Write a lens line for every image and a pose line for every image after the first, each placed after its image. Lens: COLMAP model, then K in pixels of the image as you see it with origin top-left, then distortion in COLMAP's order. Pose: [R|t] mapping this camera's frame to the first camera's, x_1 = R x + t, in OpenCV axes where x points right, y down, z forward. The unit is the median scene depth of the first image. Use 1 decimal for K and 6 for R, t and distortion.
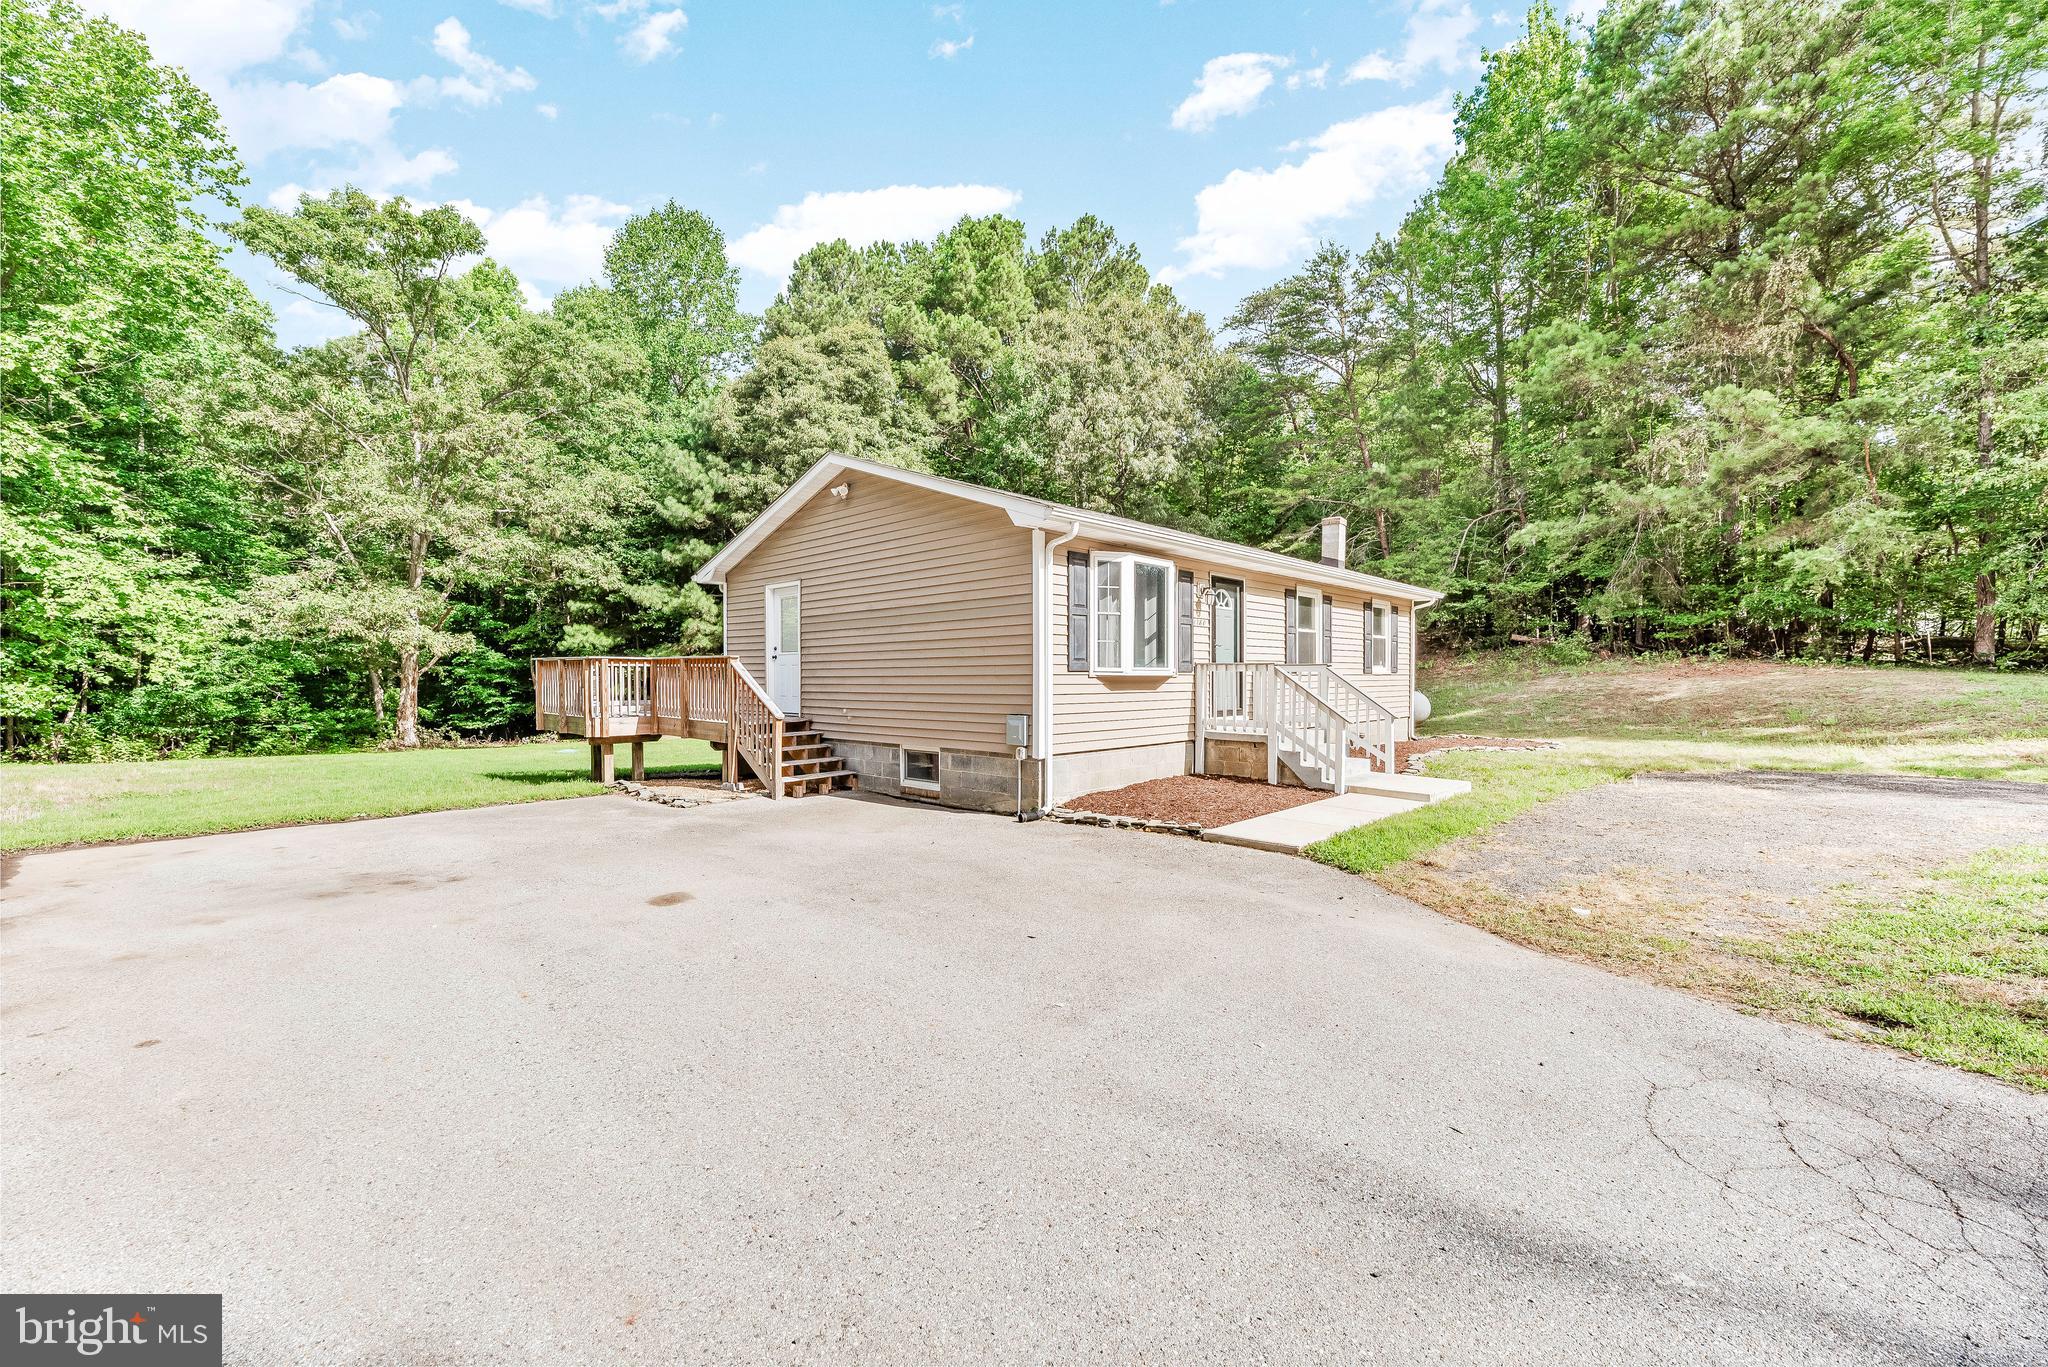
lens RADIAL K [[831.8, 0, 1022.3], [0, 831.8, 689.7], [0, 0, 1]] dist [-0.002391, 0.001007]
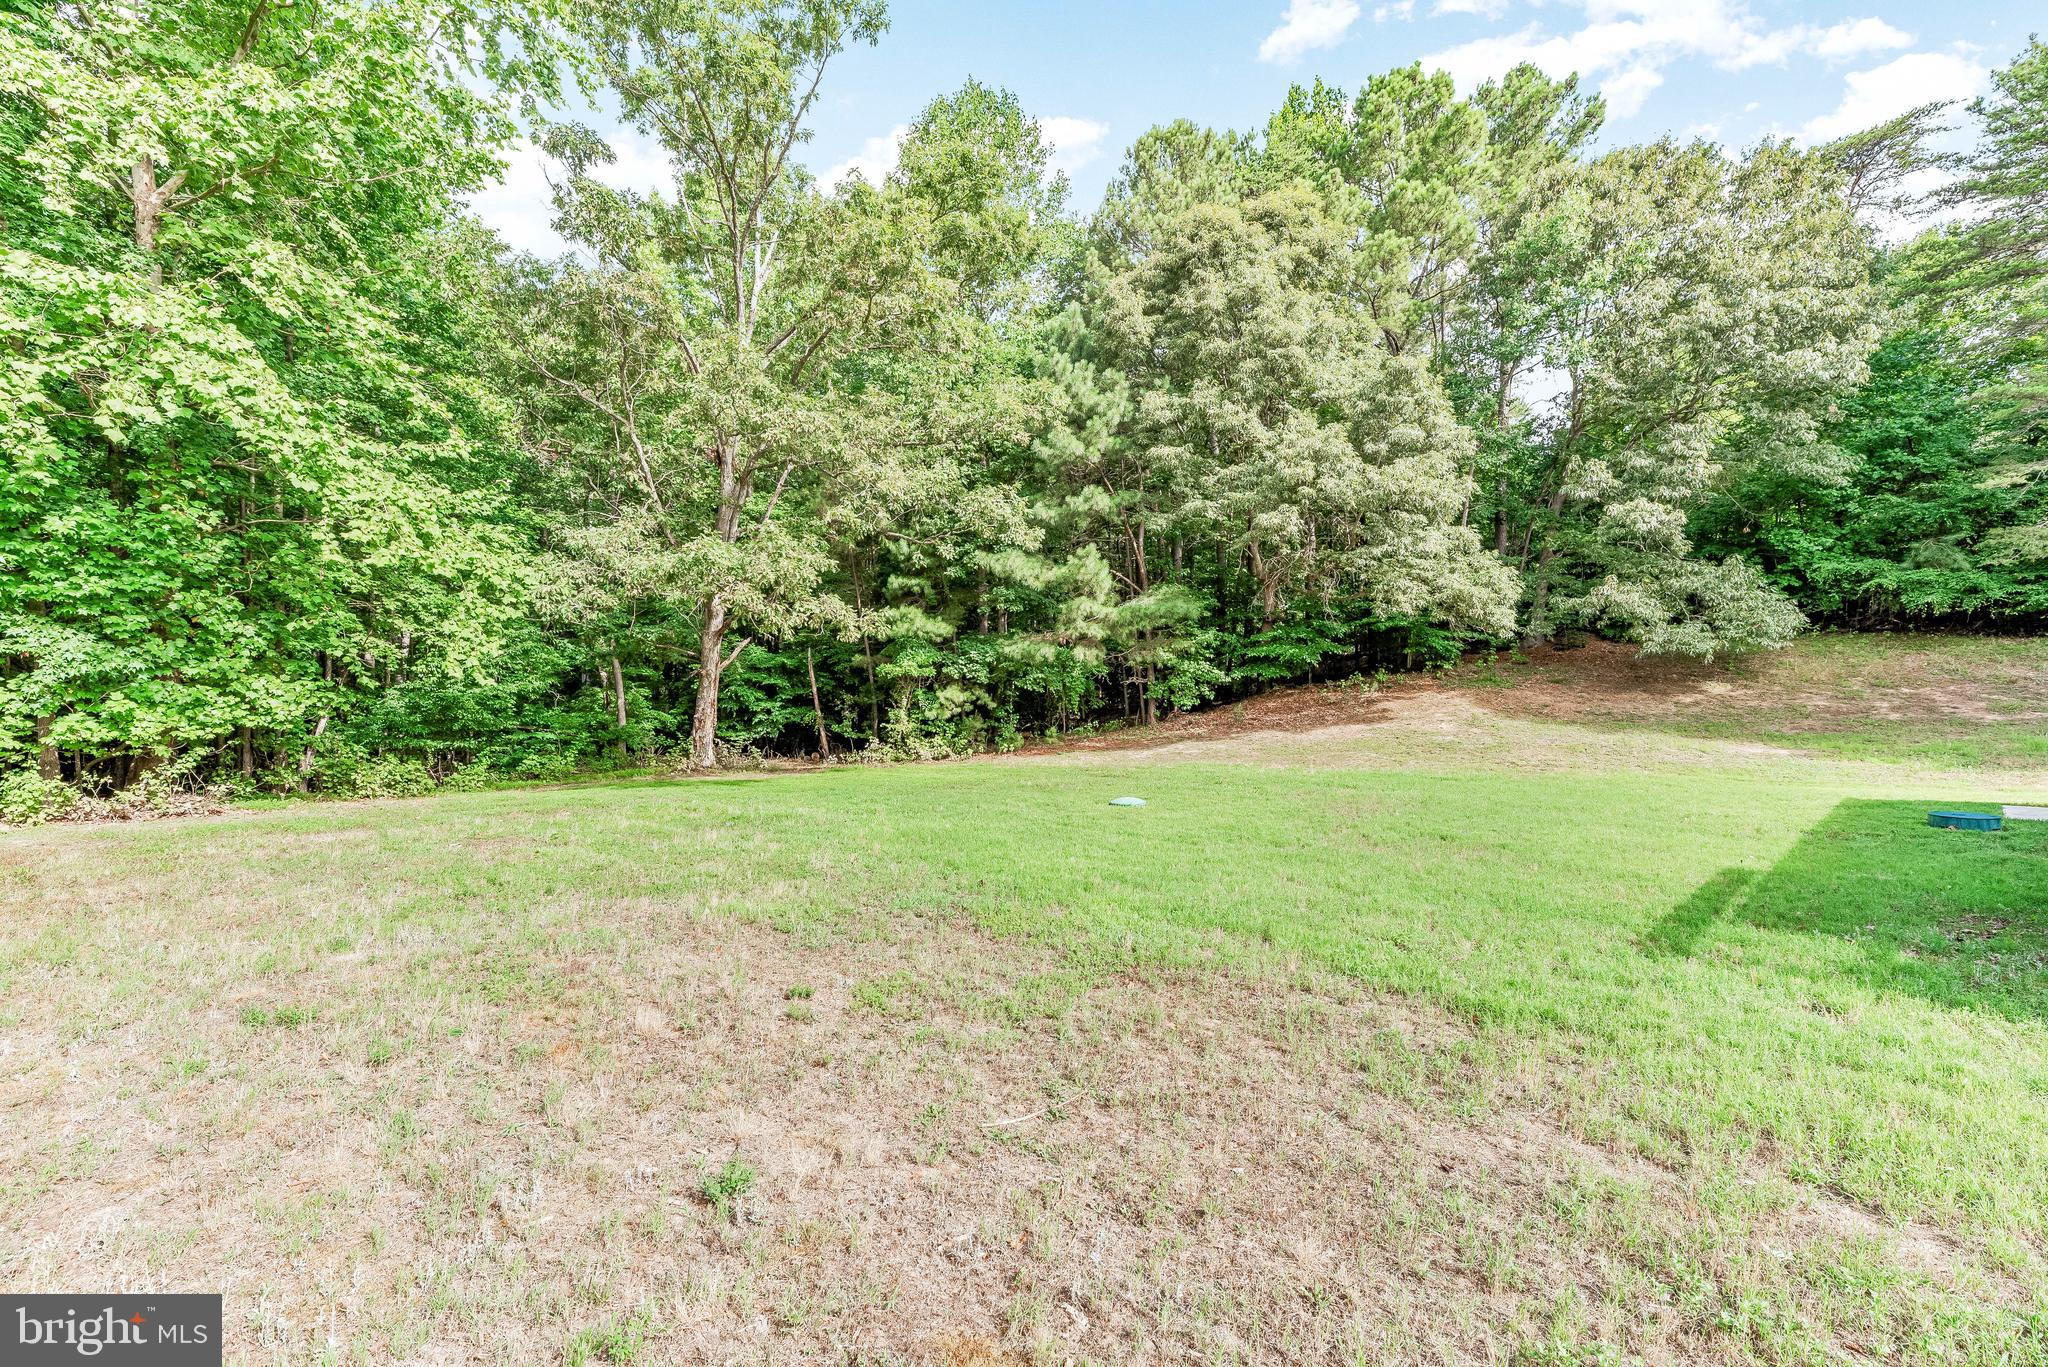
lens RADIAL K [[831.8, 0, 1018.2], [0, 831.8, 697.2], [0, 0, 1]] dist [-0.002391, 0.001007]
pose [[0.995955, 0.011983, -0.089048, -0.406176], [-0.011896, 0.999928, 0.001514, 0.000761], [0.089060, -0.000449, 0.996026, 0.291834]]
